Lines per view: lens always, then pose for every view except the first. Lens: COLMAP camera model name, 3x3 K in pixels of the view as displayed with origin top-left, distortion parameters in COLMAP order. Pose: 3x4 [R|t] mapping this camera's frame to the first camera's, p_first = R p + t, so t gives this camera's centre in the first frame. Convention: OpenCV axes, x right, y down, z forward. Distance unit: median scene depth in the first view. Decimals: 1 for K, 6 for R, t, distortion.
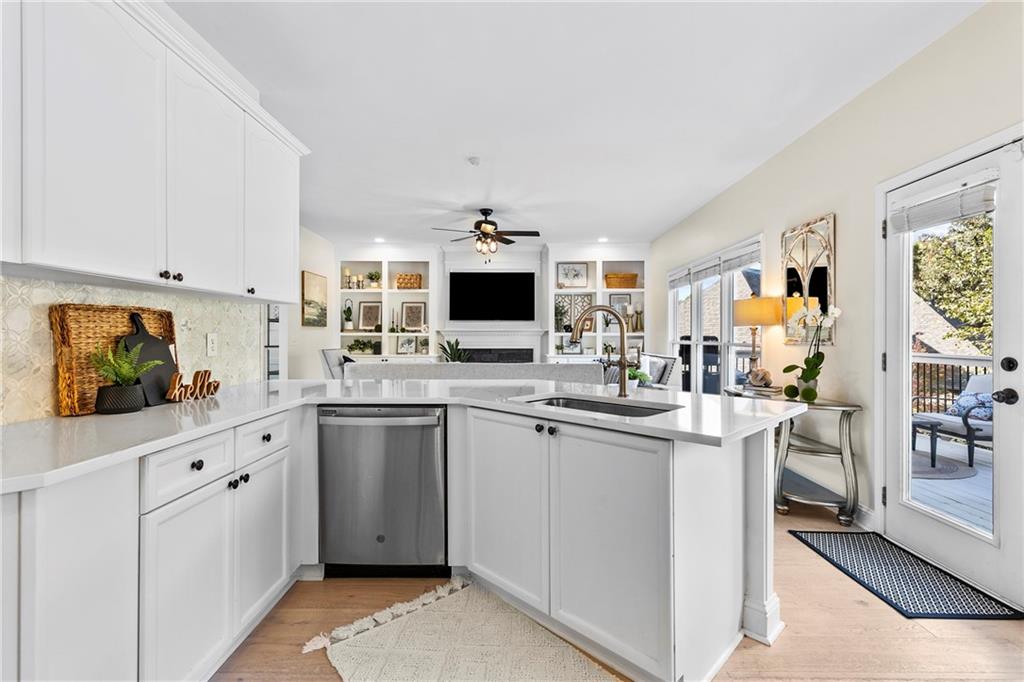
lens RADIAL K [[462.5, 0, 515.9], [0, 462.5, 336.0], [0, 0, 1]] dist [0.007323, -0.000884]
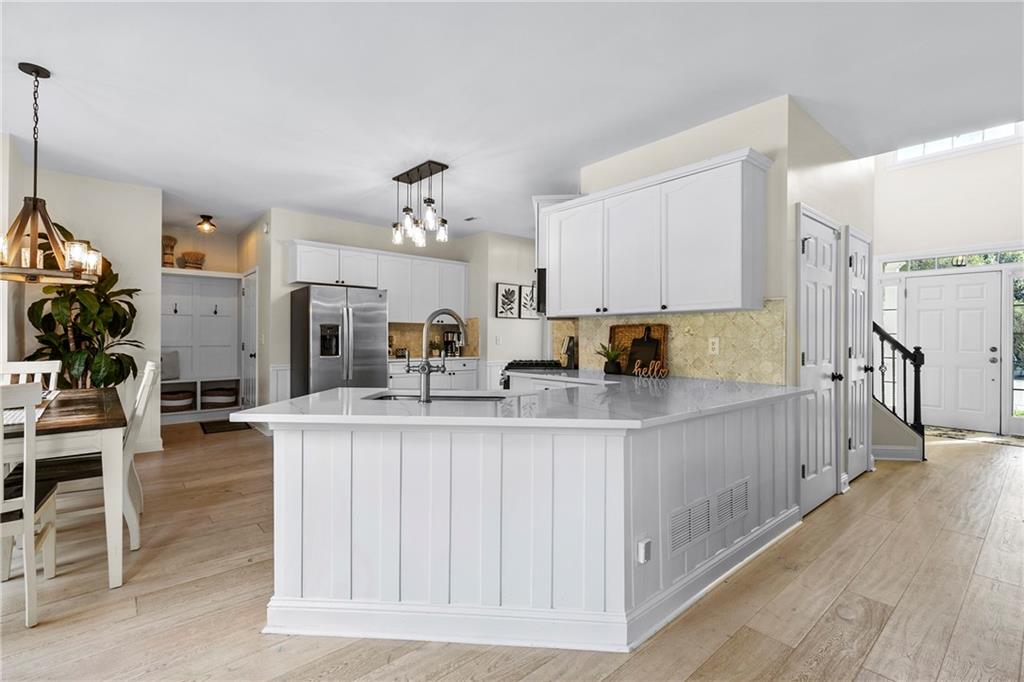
lens RADIAL K [[462.5, 0, 508.7], [0, 462.5, 338.6], [0, 0, 1]] dist [0.007323, -0.000884]
pose [[-0.758530, -0.002413, -0.651633, 0.285204], [-0.004286, 0.999990, 0.001287, -0.000849], [0.651624, 0.003769, -0.758533, 0.716838]]
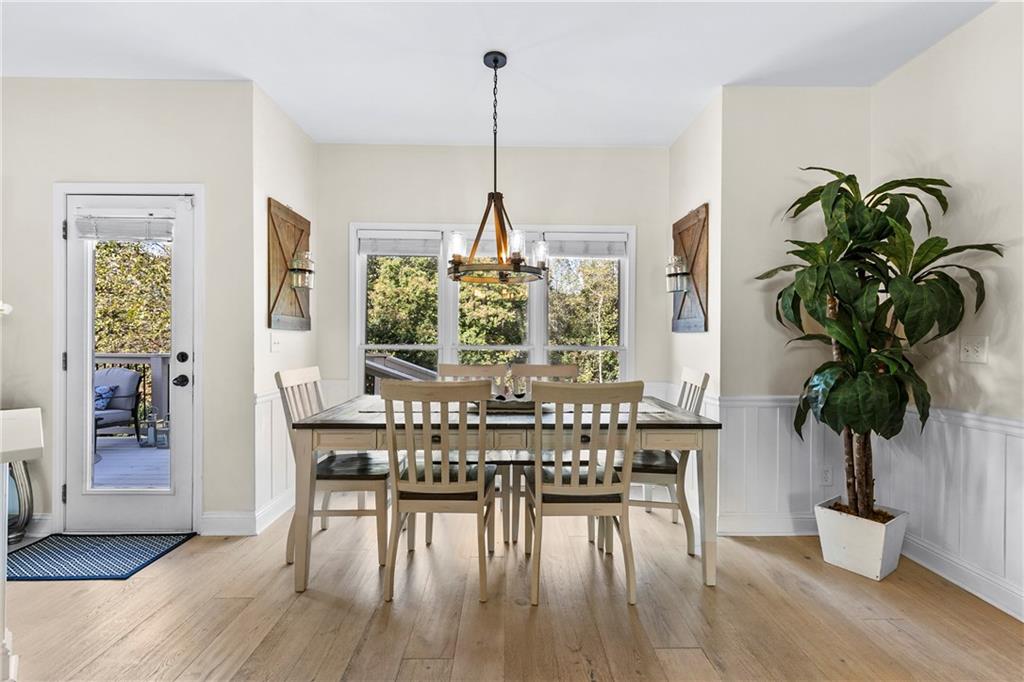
lens RADIAL K [[462.5, 0, 516.1], [0, 462.5, 341.2], [0, 0, 1]] dist [0.007323, -0.000884]
pose [[-0.018016, -0.009905, 0.999789, -0.117078], [-0.005973, 0.999934, 0.009799, -0.001911], [-0.999820, -0.005795, -0.018074, 0.017770]]
